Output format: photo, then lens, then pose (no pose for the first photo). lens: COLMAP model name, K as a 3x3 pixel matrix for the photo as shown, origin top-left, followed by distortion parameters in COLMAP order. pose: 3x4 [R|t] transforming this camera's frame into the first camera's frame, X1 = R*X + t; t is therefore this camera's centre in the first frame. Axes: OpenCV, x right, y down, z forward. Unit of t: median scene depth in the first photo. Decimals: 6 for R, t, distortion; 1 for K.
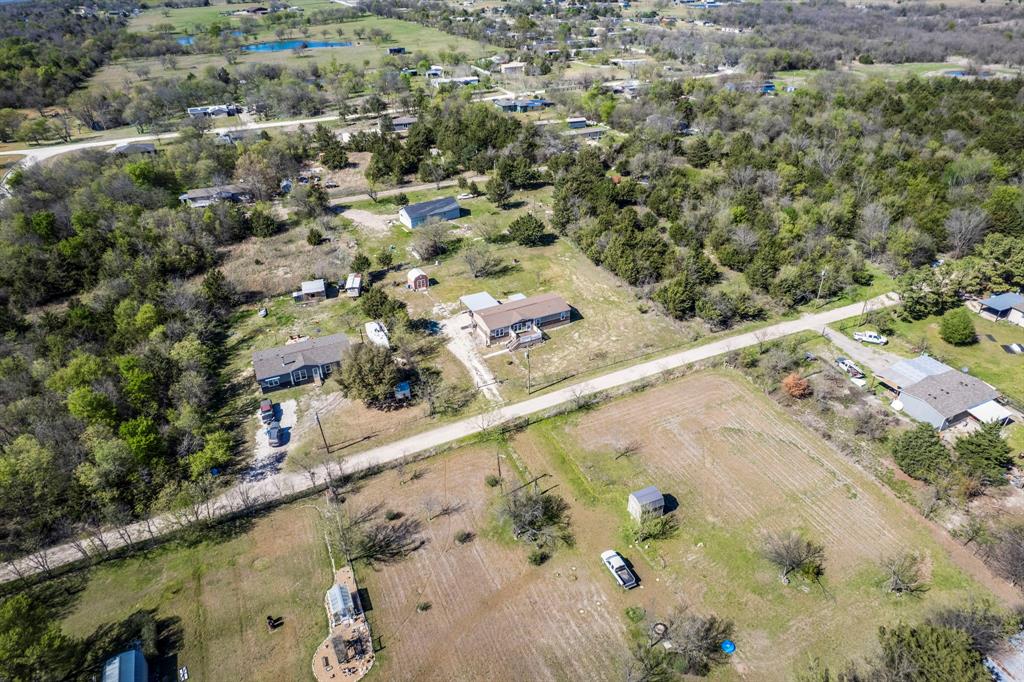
lens RADIAL K [[655.5, 0, 514.6], [0, 655.5, 339.9], [0, 0, 1]] dist [-0.080296, 0.074342]
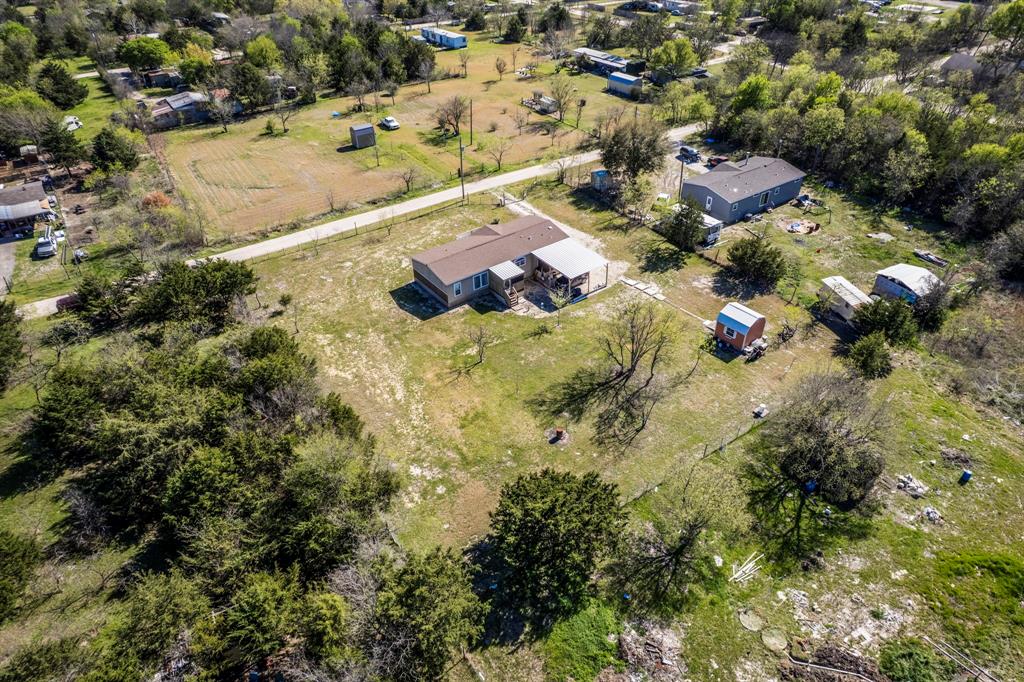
lens RADIAL K [[655.5, 0, 514.6], [0, 655.5, 339.9], [0, 0, 1]] dist [-0.080296, 0.074342]
pose [[-0.983345, 0.133907, -0.122884, 0.075863], [-0.062105, 0.387857, 0.919625, -0.569022], [0.170806, 0.911941, -0.373081, 1.307105]]
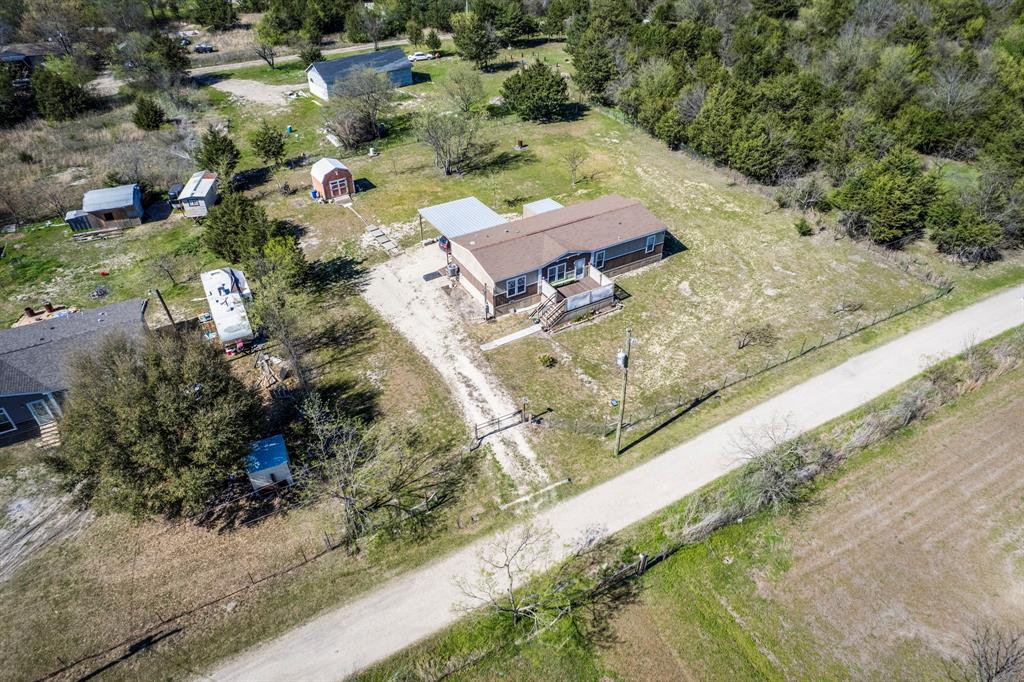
lens RADIAL K [[655.5, 0, 514.6], [0, 655.5, 339.9], [0, 0, 1]] dist [-0.080296, 0.074342]
pose [[0.997740, -0.033661, 0.058161, -0.047870], [0.027913, 0.994897, 0.096960, -0.017202], [-0.061128, -0.095117, 0.993587, 0.553747]]
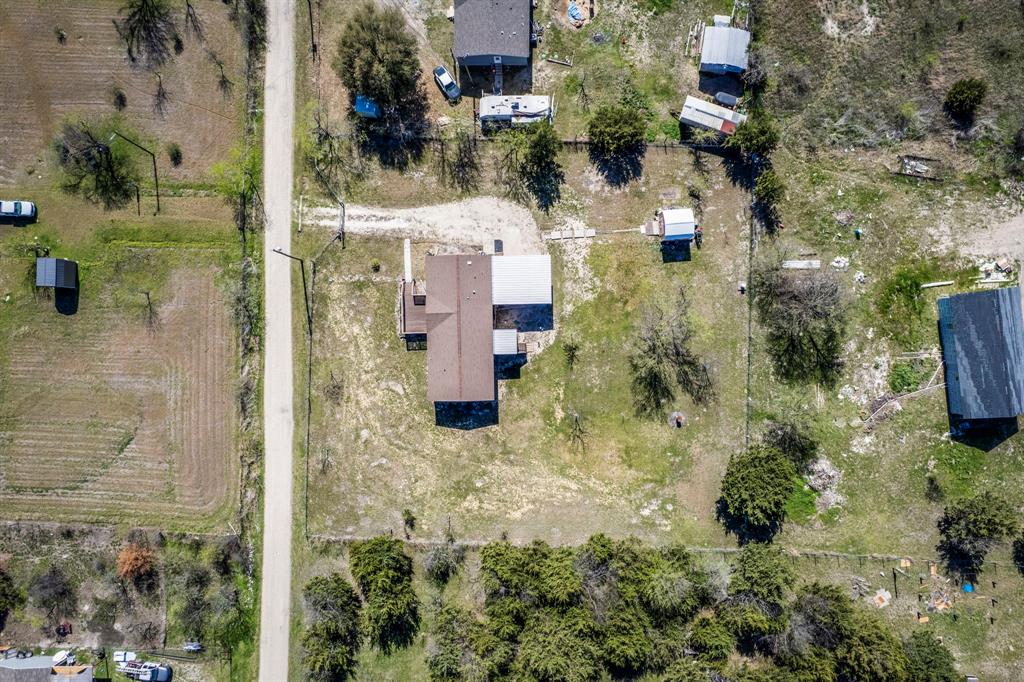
lens RADIAL K [[655.5, 0, 514.6], [0, 655.5, 339.9], [0, 0, 1]] dist [-0.080296, 0.074342]
pose [[-0.426186, 0.904079, 0.031721, -0.020546], [-0.445622, -0.240325, 0.862360, -0.605107], [0.787266, 0.353390, 0.505300, 0.731307]]
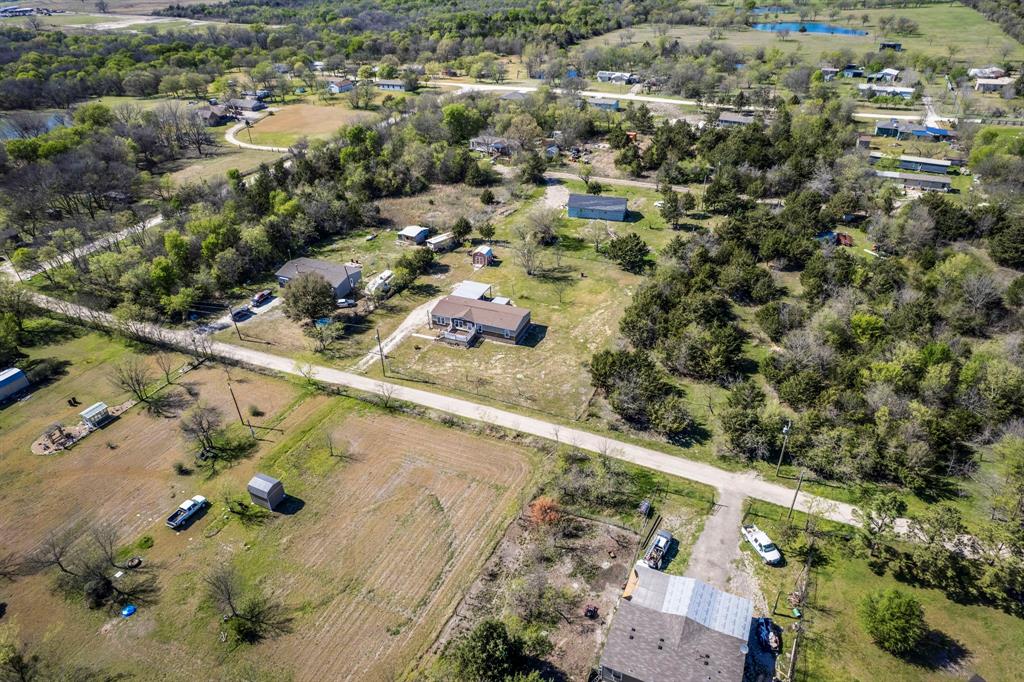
lens RADIAL K [[655.5, 0, 514.6], [0, 655.5, 339.9], [0, 0, 1]] dist [-0.080296, 0.074342]
pose [[0.657361, 0.402426, -0.637126, 0.683979], [-0.381646, 0.906811, 0.179000, -0.201242], [0.649787, 0.125490, 0.749686, 0.304965]]
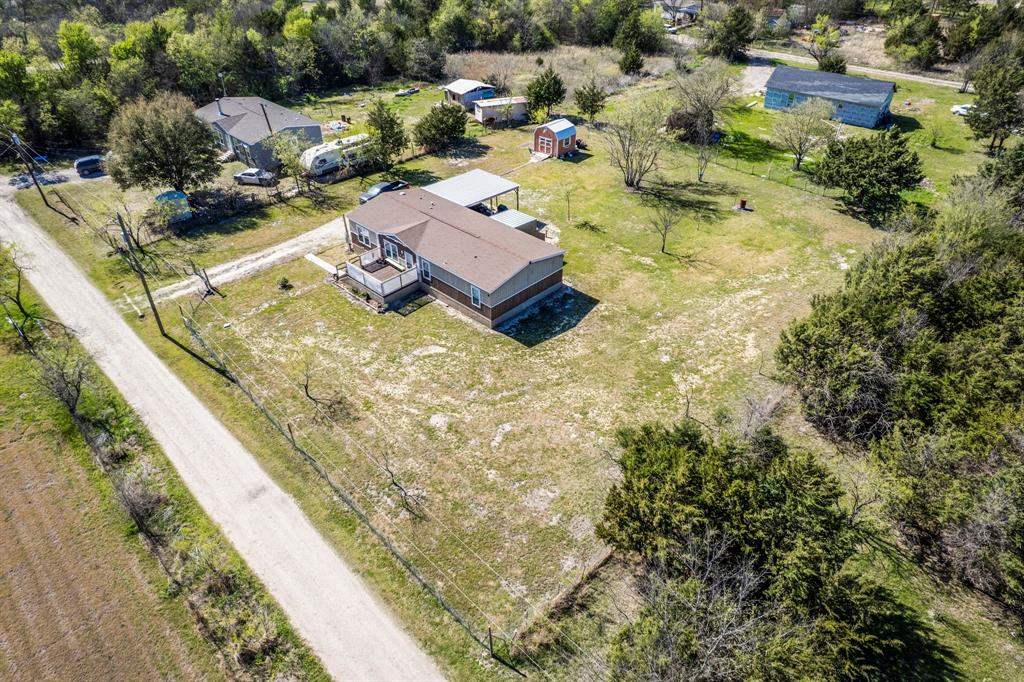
lens RADIAL K [[655.5, 0, 514.6], [0, 655.5, 339.9], [0, 0, 1]] dist [-0.080296, 0.074342]
pose [[0.333630, 0.568116, -0.752287, 0.370331], [-0.487542, 0.786984, 0.378100, -0.166701], [0.806842, 0.240625, 0.539542, 0.827837]]
